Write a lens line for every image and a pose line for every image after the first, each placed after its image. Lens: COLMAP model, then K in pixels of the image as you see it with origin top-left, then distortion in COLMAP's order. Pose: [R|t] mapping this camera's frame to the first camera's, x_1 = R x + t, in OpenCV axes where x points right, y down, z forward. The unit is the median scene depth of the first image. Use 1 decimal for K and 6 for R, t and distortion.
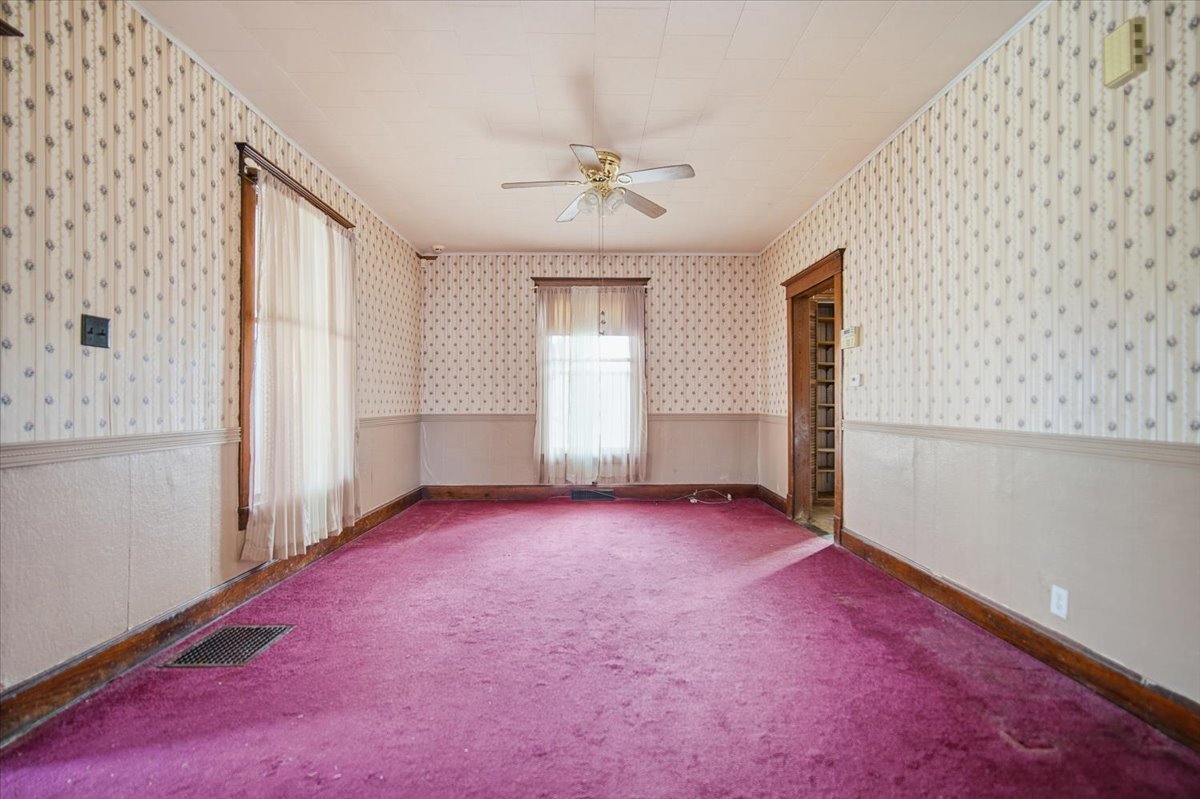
lens RADIAL K [[529.8, 0, 604.0], [0, 529.8, 400.7], [0, 0, 1]] dist [-0.002136, 0.001285]
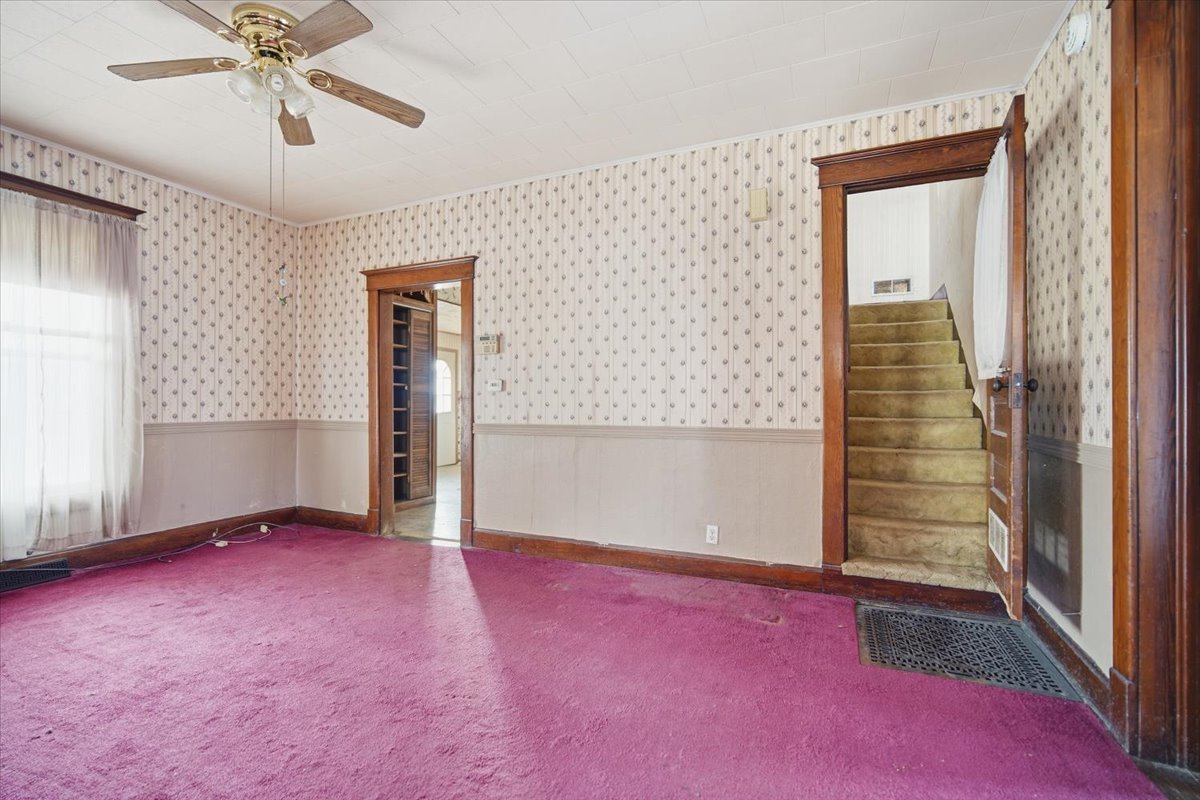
lens RADIAL K [[529.8, 0, 604.3], [0, 529.8, 404.3], [0, 0, 1]] dist [-0.002136, 0.001285]
pose [[0.429017, 0.000847, 0.903296, -0.286126], [-0.003336, 0.999994, 0.000647, -0.001881], [-0.903290, -0.003291, 0.429017, 0.257424]]
